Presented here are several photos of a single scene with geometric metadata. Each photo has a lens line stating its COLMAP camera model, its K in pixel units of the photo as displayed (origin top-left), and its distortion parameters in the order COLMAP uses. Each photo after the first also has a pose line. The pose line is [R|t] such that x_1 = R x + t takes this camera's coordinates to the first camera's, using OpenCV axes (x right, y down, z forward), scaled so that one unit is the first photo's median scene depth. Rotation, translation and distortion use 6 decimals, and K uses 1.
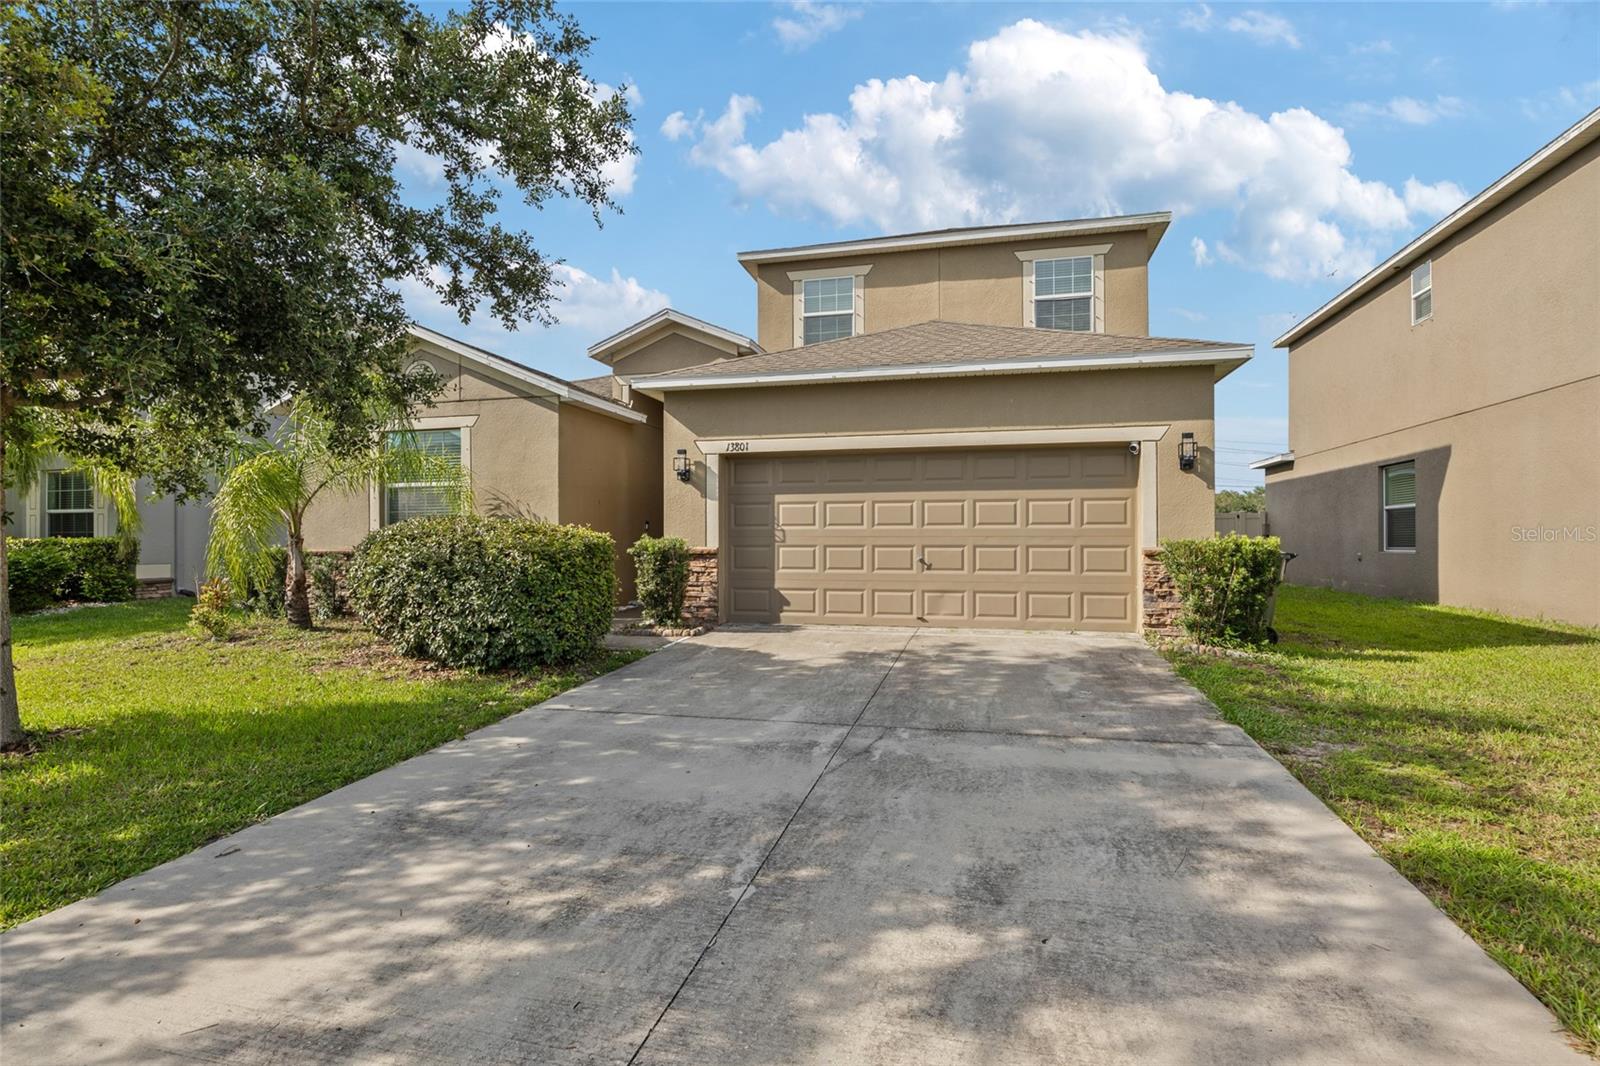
lens RADIAL K [[777.0, 0, 800.0], [0, 777.0, 534.0], [0, 0, 1]] dist [-0.008510, 0.001877]
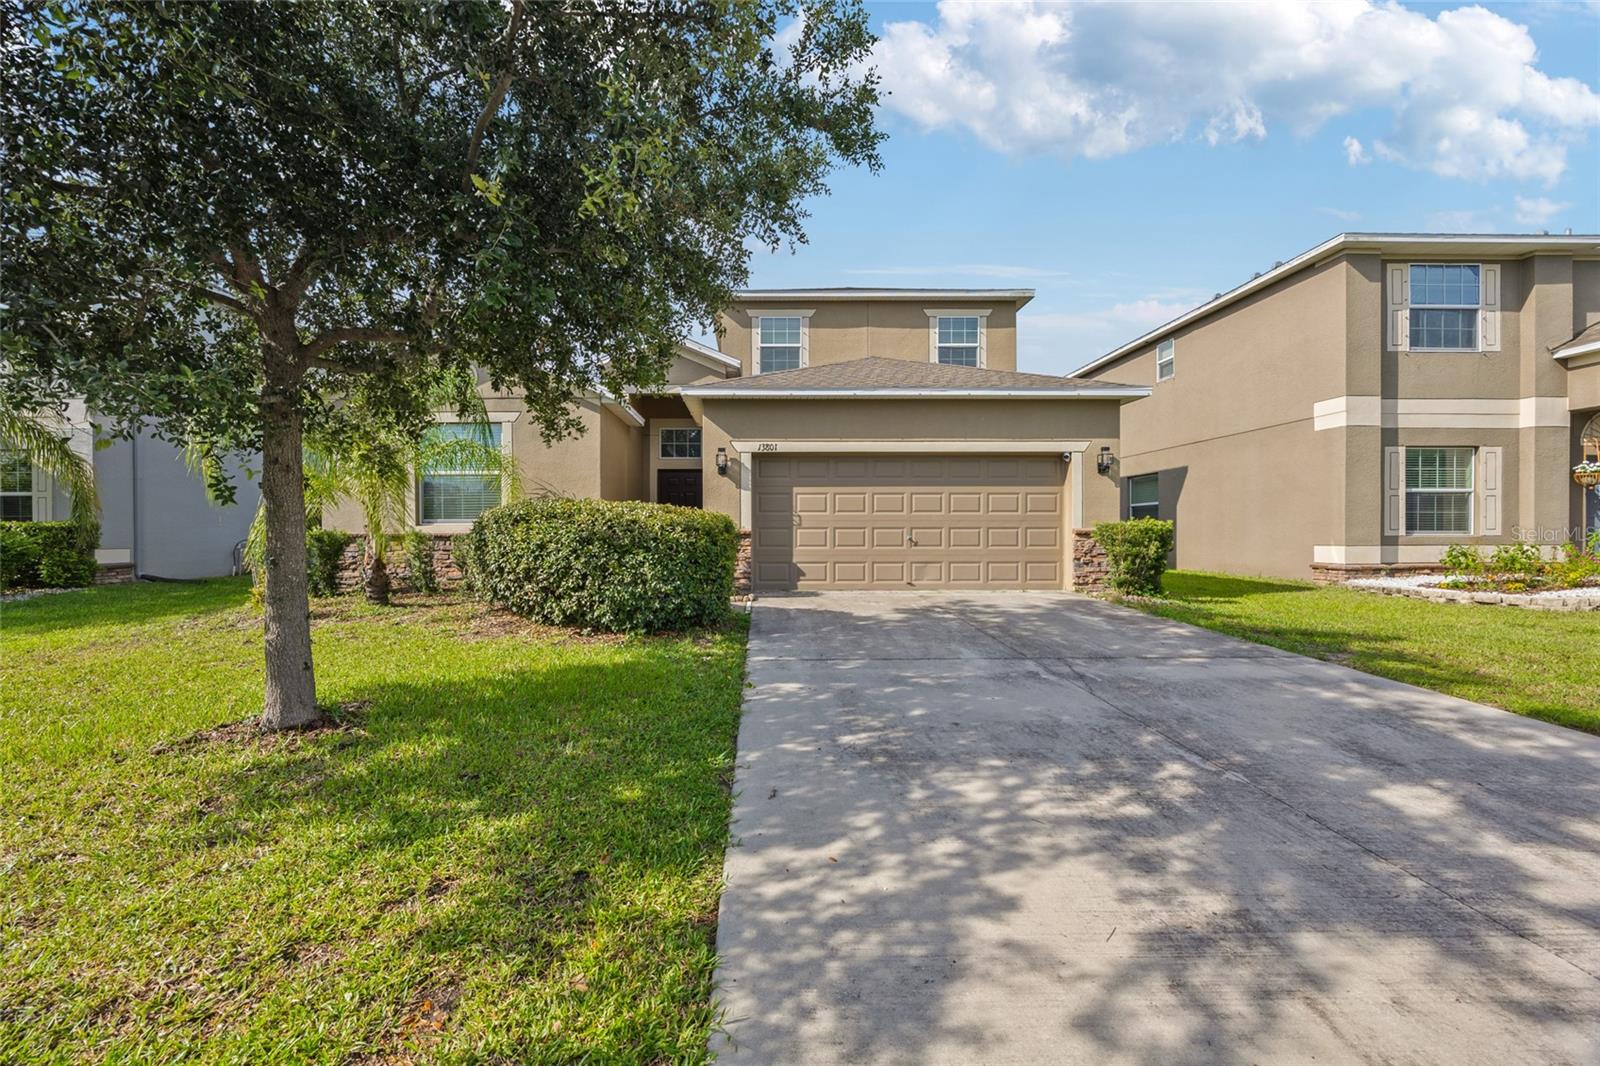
lens RADIAL K [[609.0, 0, 795.0], [0, 609.0, 532.5], [0, 0, 1]] dist [-0.002852, -0.000034]
pose [[0.969561, -0.000738, 0.244848, -0.297748], [-0.001821, 0.999946, 0.010224, 0.013695], [-0.244842, -0.010358, 0.969508, 0.058919]]
